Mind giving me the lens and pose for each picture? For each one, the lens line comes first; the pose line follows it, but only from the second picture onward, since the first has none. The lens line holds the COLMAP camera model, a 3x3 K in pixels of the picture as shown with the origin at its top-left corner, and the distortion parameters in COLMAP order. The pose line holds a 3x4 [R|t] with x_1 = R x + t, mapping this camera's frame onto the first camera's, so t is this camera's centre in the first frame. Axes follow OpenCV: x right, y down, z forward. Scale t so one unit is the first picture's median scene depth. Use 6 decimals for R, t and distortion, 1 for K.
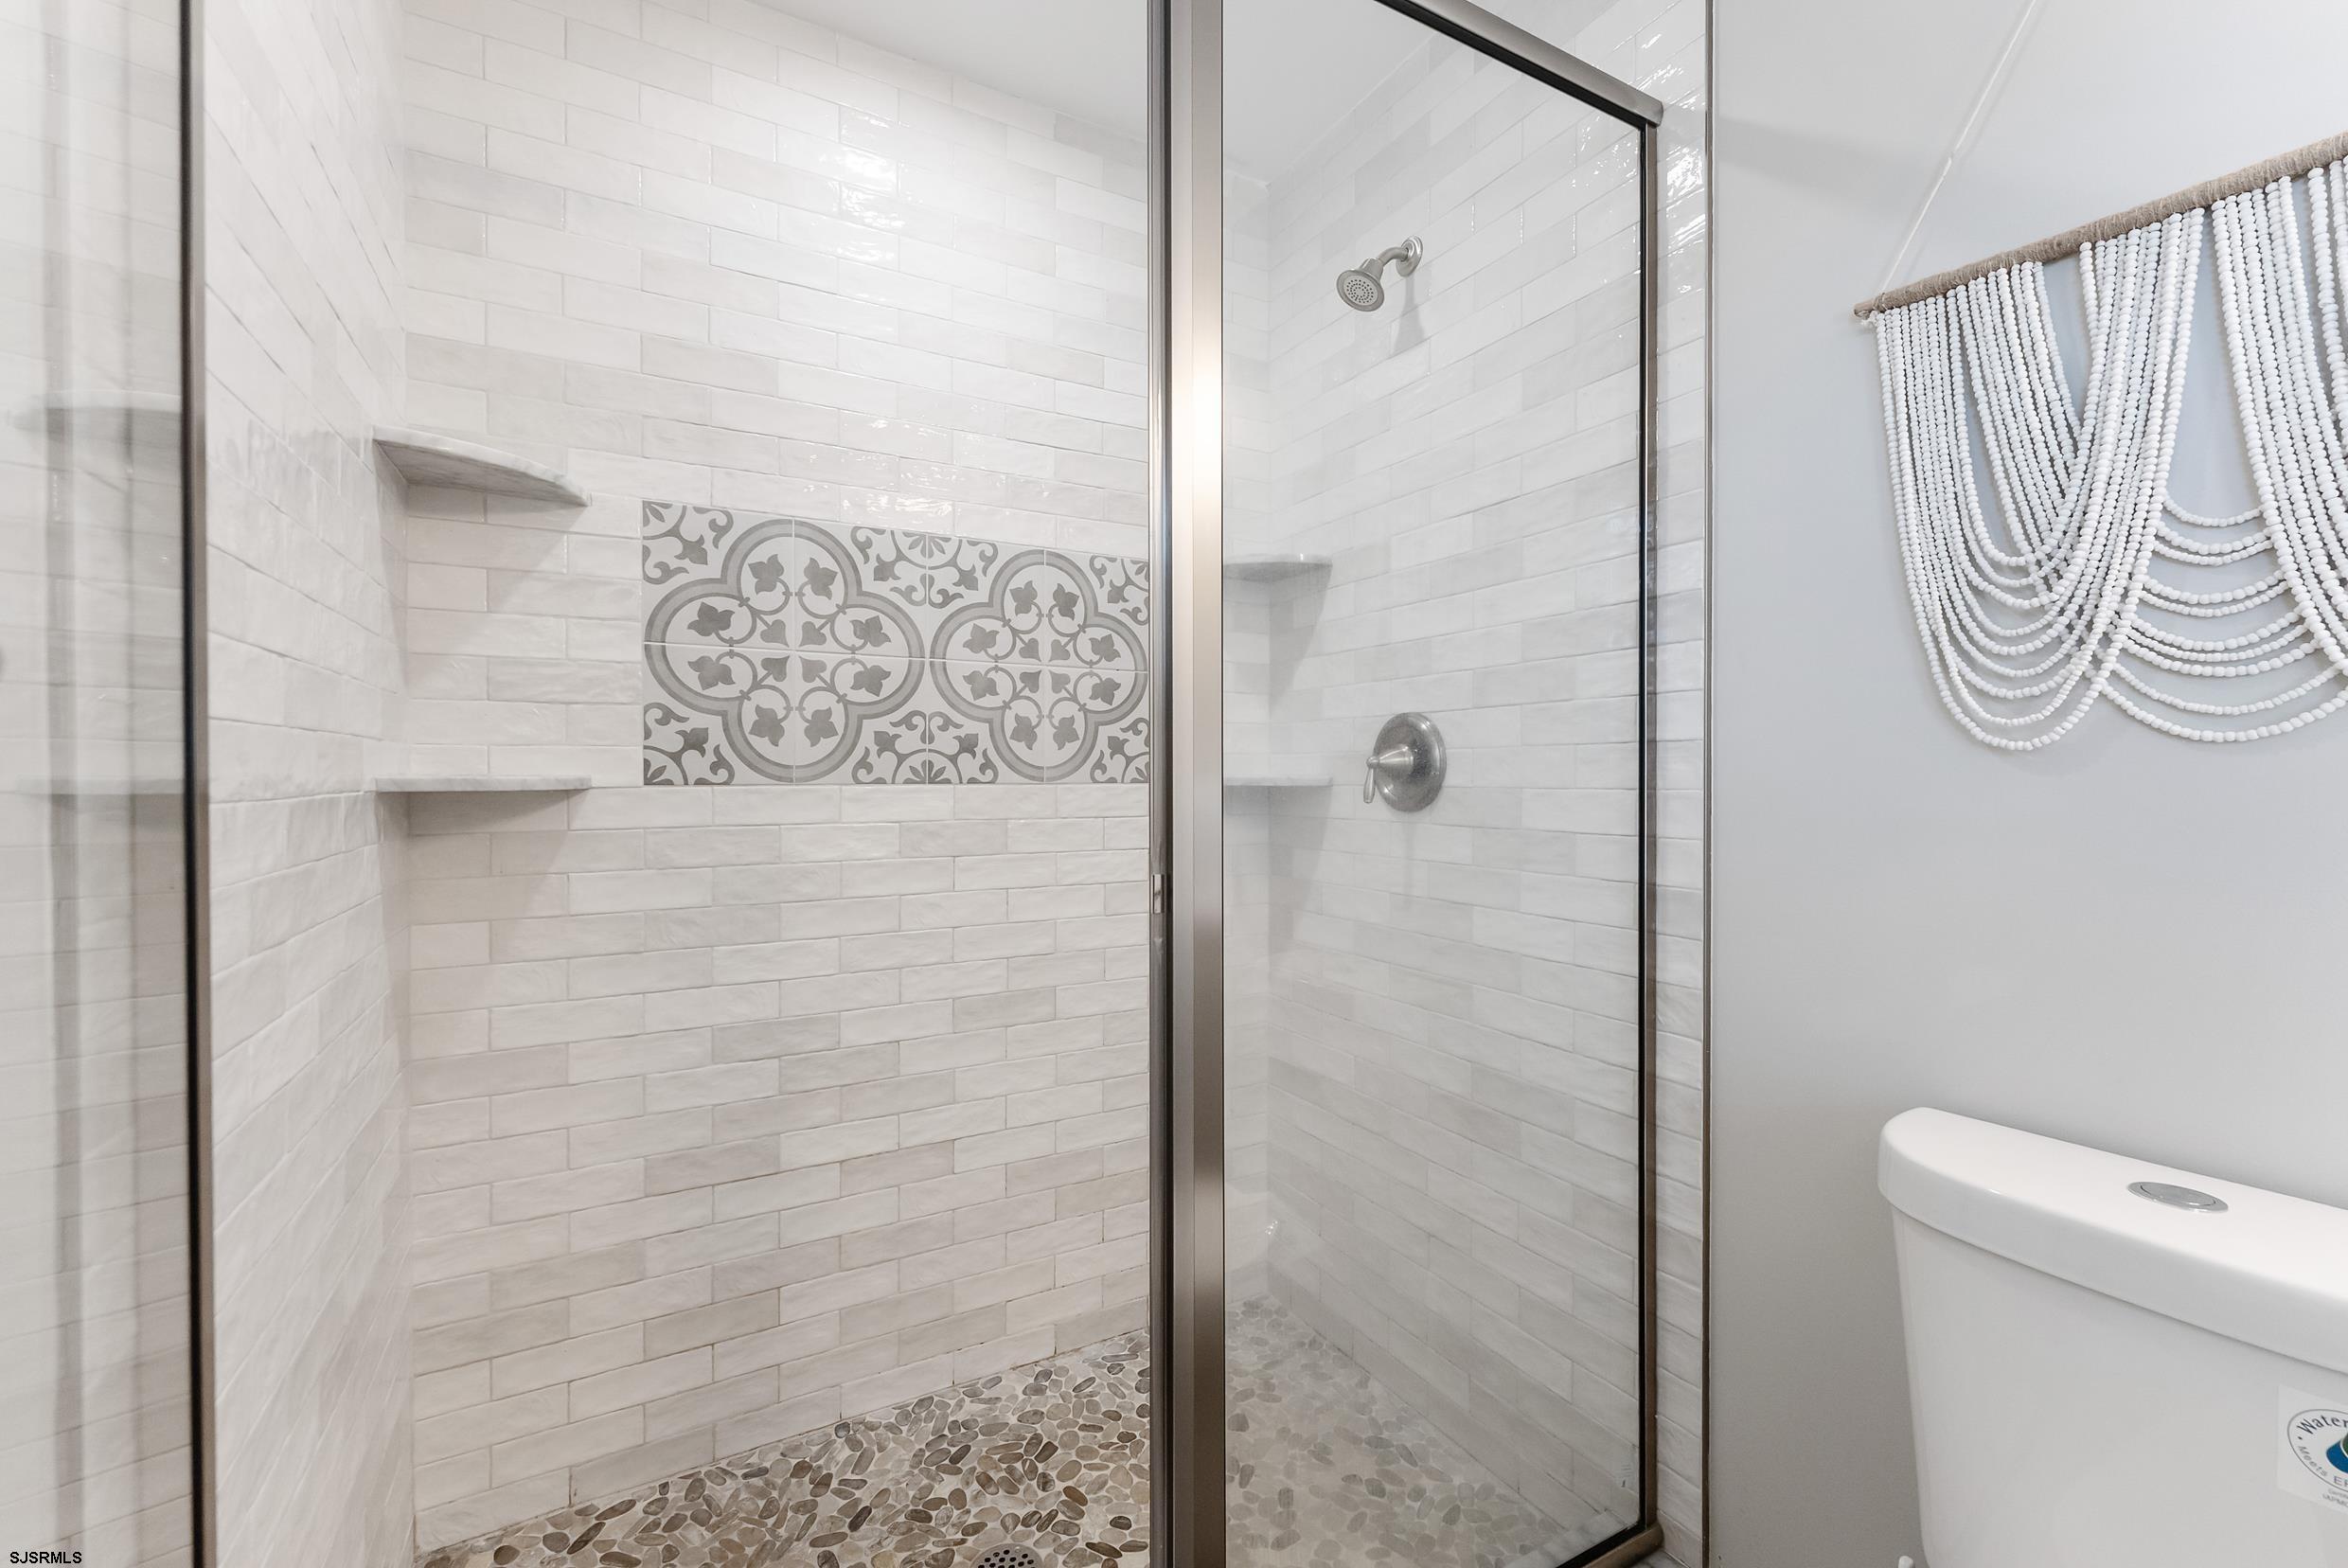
lens RADIAL K [[985.1, 0, 1167.5], [0, 985.1, 778.2], [0, 0, 1]] dist [0.000602, -0.000381]
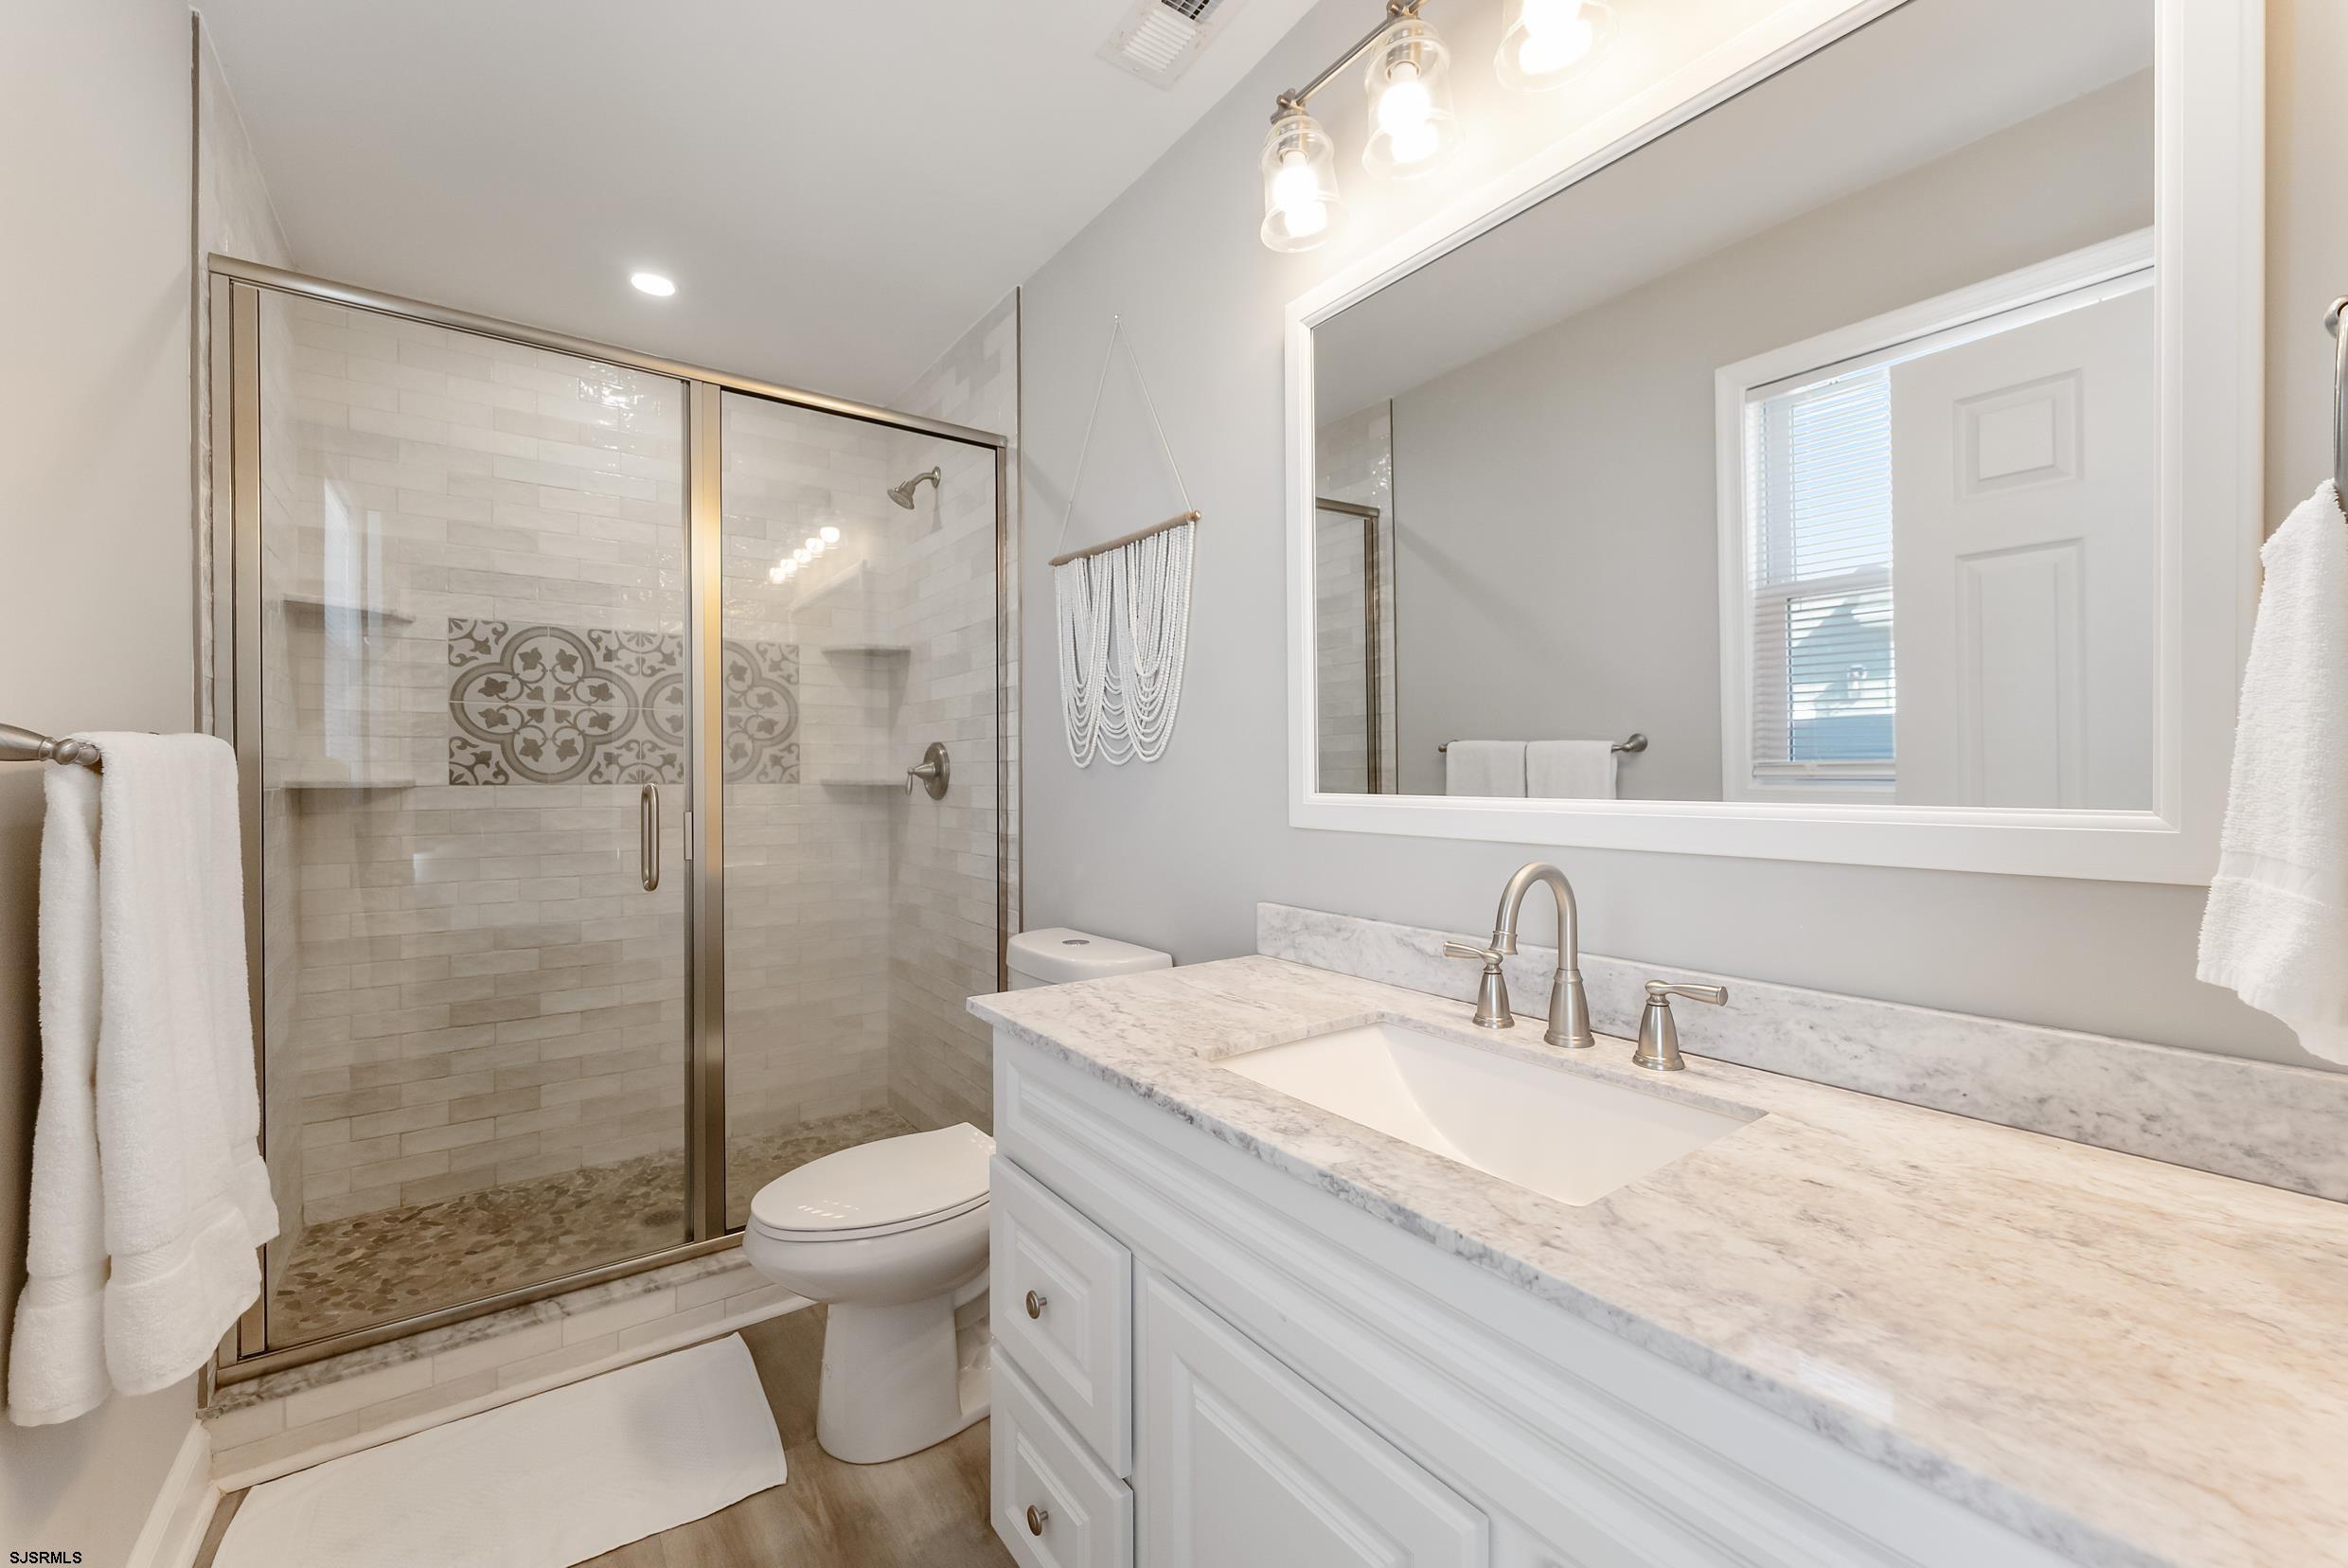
lens RADIAL K [[951.1, 0, 1173.5], [0, 951.1, 778.6], [0, 0, 1]] dist [0.001380, -0.000118]
pose [[0.992686, -0.001277, 0.120720, 0.489316], [0.001569, 0.999996, -0.002318, 0.001940], [-0.120716, 0.002491, 0.992684, -0.748901]]
